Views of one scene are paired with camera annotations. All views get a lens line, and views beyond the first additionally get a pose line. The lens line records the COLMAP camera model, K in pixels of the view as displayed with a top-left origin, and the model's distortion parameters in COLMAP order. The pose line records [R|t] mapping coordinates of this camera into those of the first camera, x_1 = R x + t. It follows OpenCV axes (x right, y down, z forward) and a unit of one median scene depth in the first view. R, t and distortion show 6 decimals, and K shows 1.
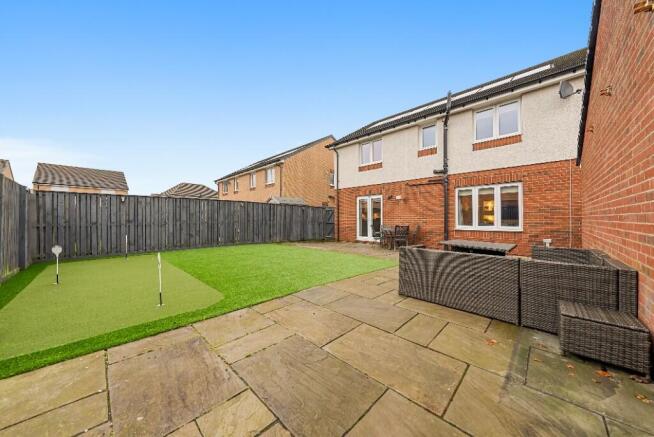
lens RADIAL K [[223.2, 0, 320.4], [0, 223.2, 217.5], [0, 0, 1]] dist [-0.000099, -0.000134]
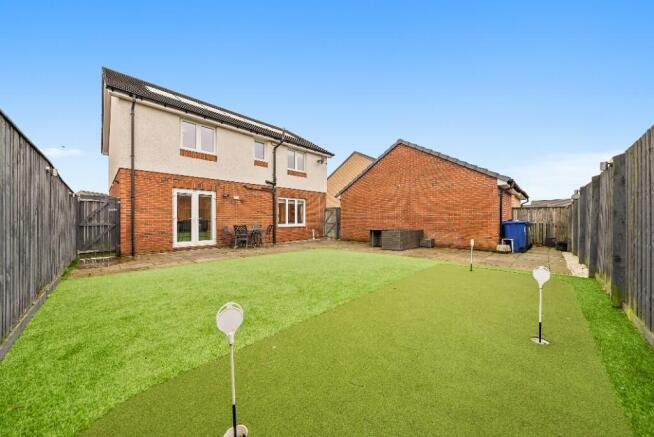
lens RADIAL K [[223.2, 0, 320.4], [0, 223.2, 221.3], [0, 0, 1]] dist [-0.000099, -0.000134]
pose [[0.003862, 0.000414, 0.999992, -0.659347], [-0.005032, 0.999987, -0.000395, 0.015550], [-0.999980, -0.005030, 0.003864, 0.615755]]
